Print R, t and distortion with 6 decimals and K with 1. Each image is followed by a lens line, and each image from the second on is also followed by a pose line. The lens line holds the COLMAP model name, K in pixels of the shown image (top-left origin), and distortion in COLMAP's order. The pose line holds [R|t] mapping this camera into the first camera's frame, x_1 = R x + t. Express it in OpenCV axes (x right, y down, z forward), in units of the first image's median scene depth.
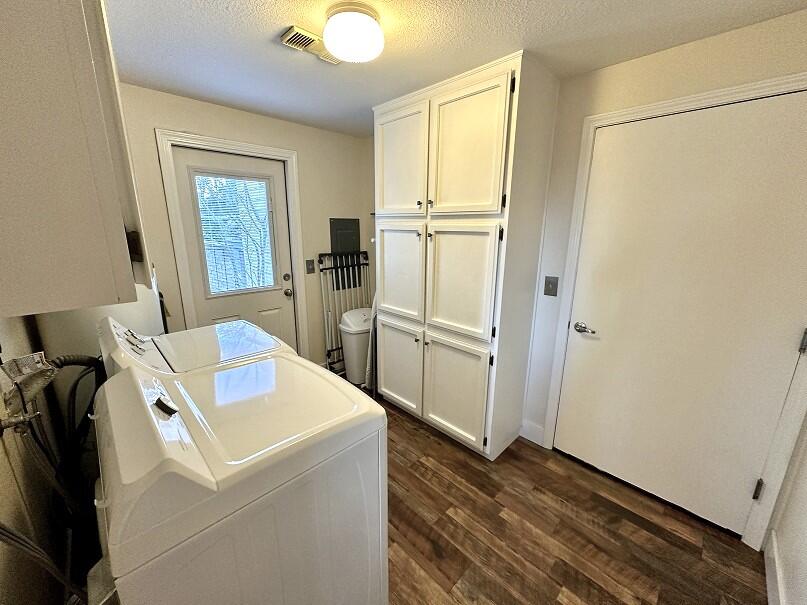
lens RADIAL K [[324.9, 0, 404.0], [0, 324.9, 304.3], [0, 0, 1]] dist [0.003010, -0.000057]
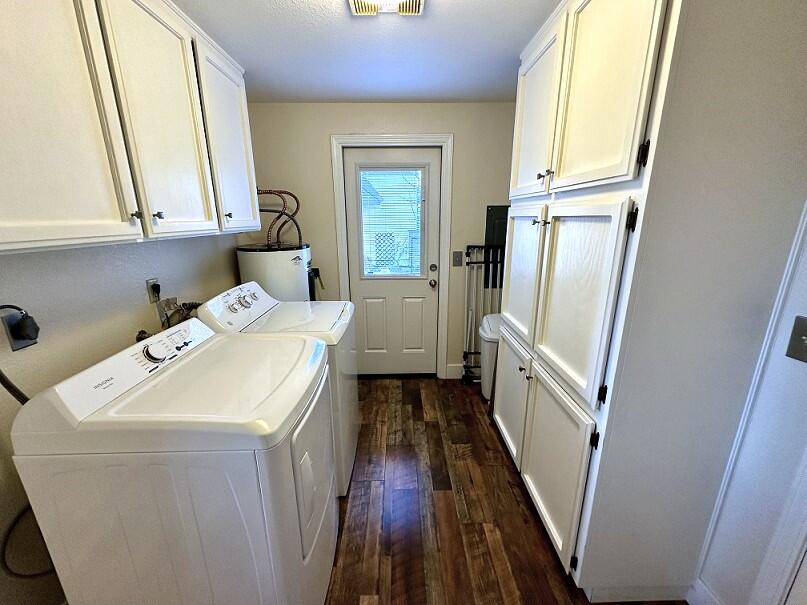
lens RADIAL K [[324.9, 0, 403.4], [0, 324.9, 303.4], [0, 0, 1]] dist [0.003010, -0.000057]
pose [[0.720278, 0.164869, -0.673808, 0.324011], [-0.153230, 0.985166, 0.077255, -0.050460], [0.676550, 0.047602, 0.734856, 0.287966]]
